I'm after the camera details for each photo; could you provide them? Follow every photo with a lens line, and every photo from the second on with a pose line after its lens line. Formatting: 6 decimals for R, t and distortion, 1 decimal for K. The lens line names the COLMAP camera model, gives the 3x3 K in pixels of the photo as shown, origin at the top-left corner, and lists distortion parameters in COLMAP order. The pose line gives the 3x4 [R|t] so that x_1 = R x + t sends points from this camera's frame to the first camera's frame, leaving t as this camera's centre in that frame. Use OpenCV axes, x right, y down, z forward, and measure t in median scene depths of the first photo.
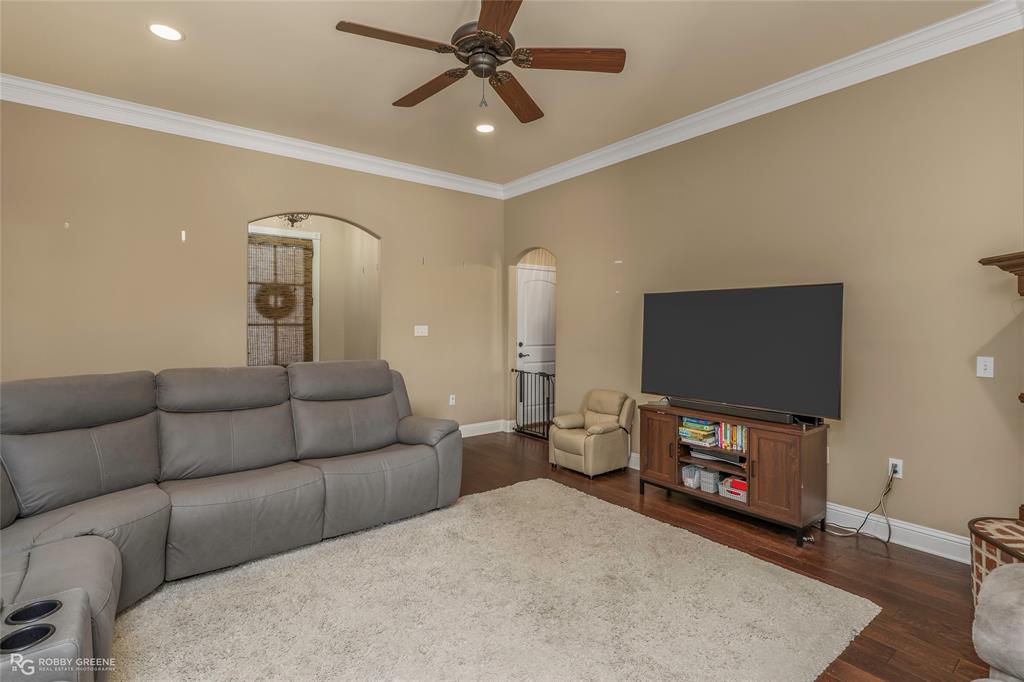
lens RADIAL K [[496.6, 0, 511.4], [0, 496.6, 335.5], [0, 0, 1]] dist [-0.008530, 0.001458]
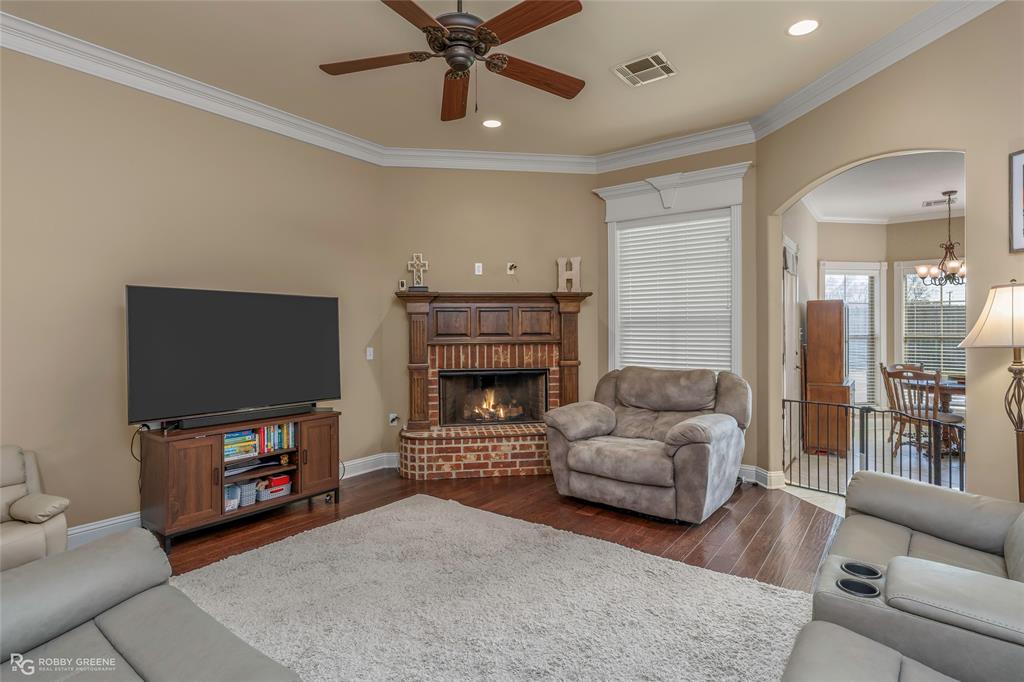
lens RADIAL K [[519.5, 0, 507.8], [0, 519.5, 324.5], [0, 0, 1]] dist [-0.012157, 0.000562]
pose [[-0.284700, -0.005766, 0.958599, -0.209048], [0.009131, 0.999920, 0.008727, -0.011276], [-0.958573, 0.011238, -0.284625, 0.235965]]
